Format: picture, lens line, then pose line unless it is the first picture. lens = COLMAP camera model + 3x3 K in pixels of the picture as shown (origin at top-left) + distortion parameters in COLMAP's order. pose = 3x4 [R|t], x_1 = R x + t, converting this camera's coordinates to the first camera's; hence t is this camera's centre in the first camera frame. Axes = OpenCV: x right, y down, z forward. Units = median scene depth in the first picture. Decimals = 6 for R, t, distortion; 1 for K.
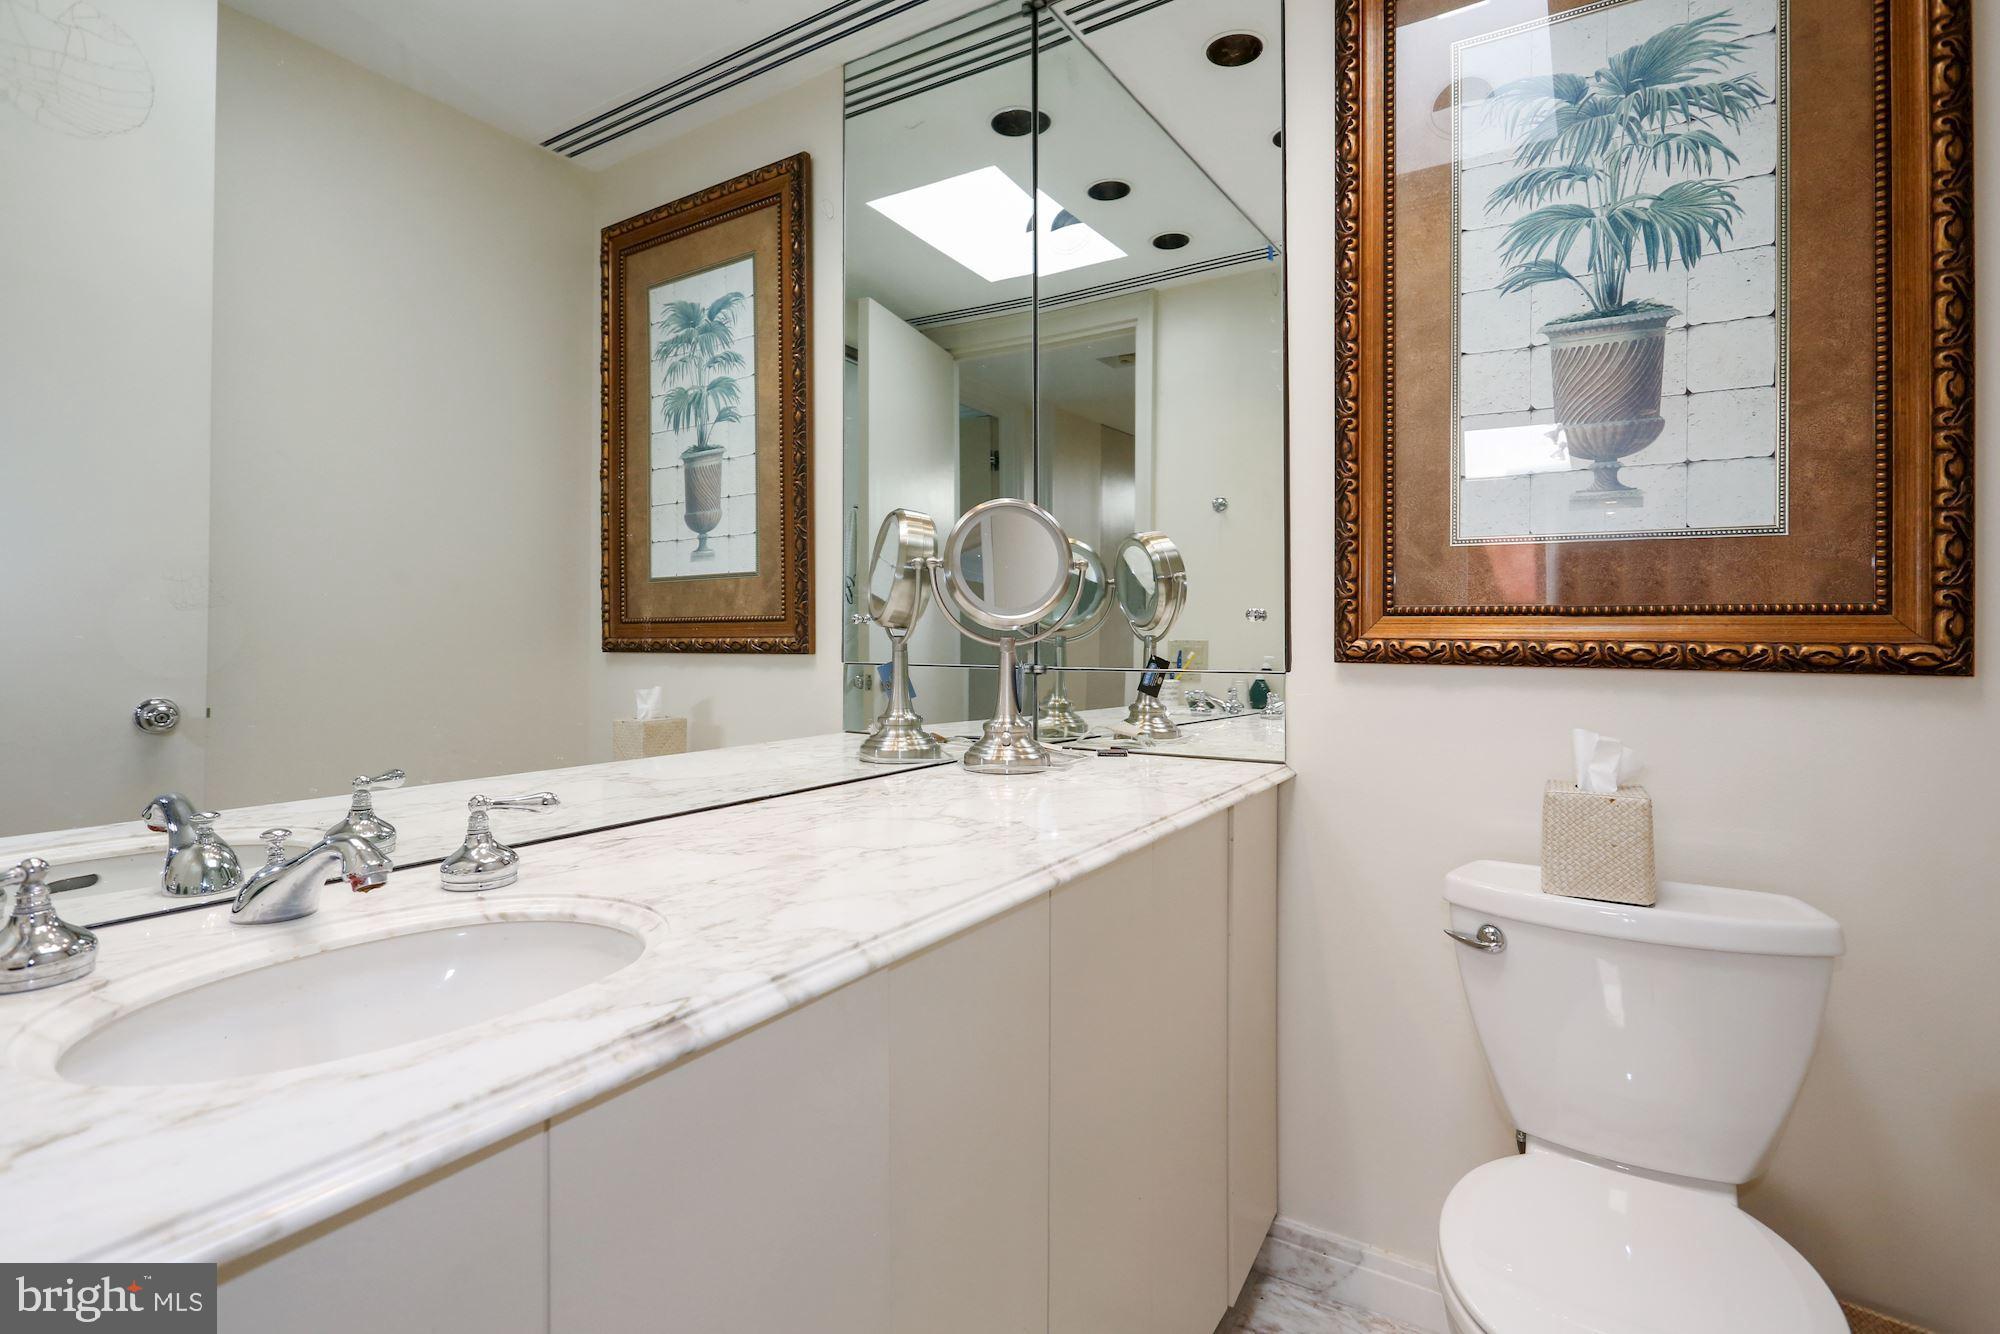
lens RADIAL K [[979.3, 0, 996.7], [0, 979.3, 632.0], [0, 0, 1]] dist [-0.002098, 0.001147]
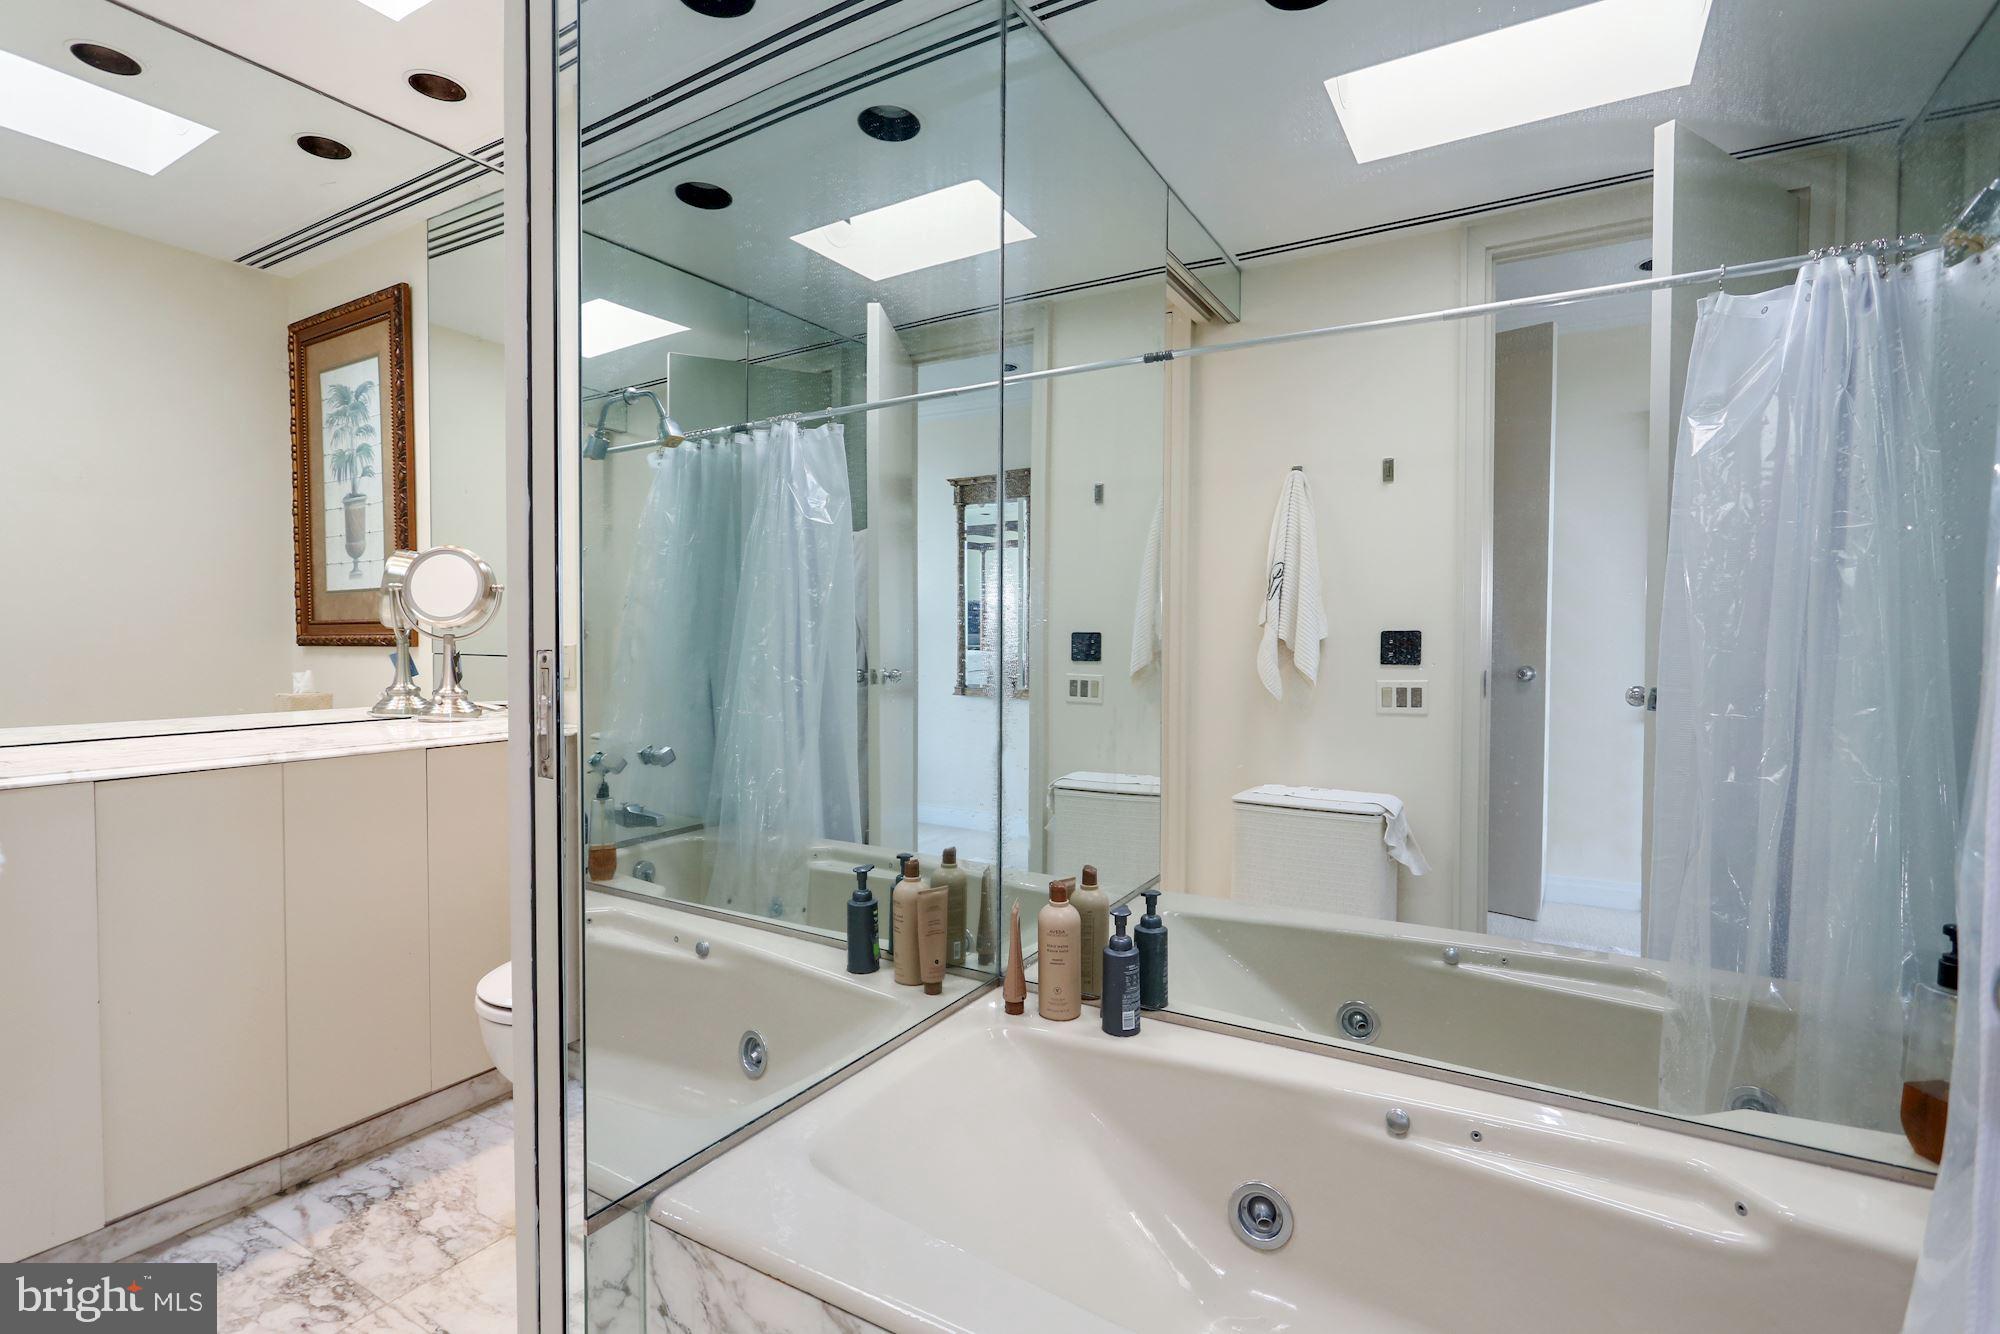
lens RADIAL K [[979.3, 0, 994.5], [0, 979.3, 675.0], [0, 0, 1]] dist [-0.002098, 0.001147]
pose [[0.999786, 0.000115, 0.020702, 0.552035], [-0.001112, 0.998841, 0.048121, -0.005212], [-0.020672, -0.048134, 0.998627, -0.380325]]
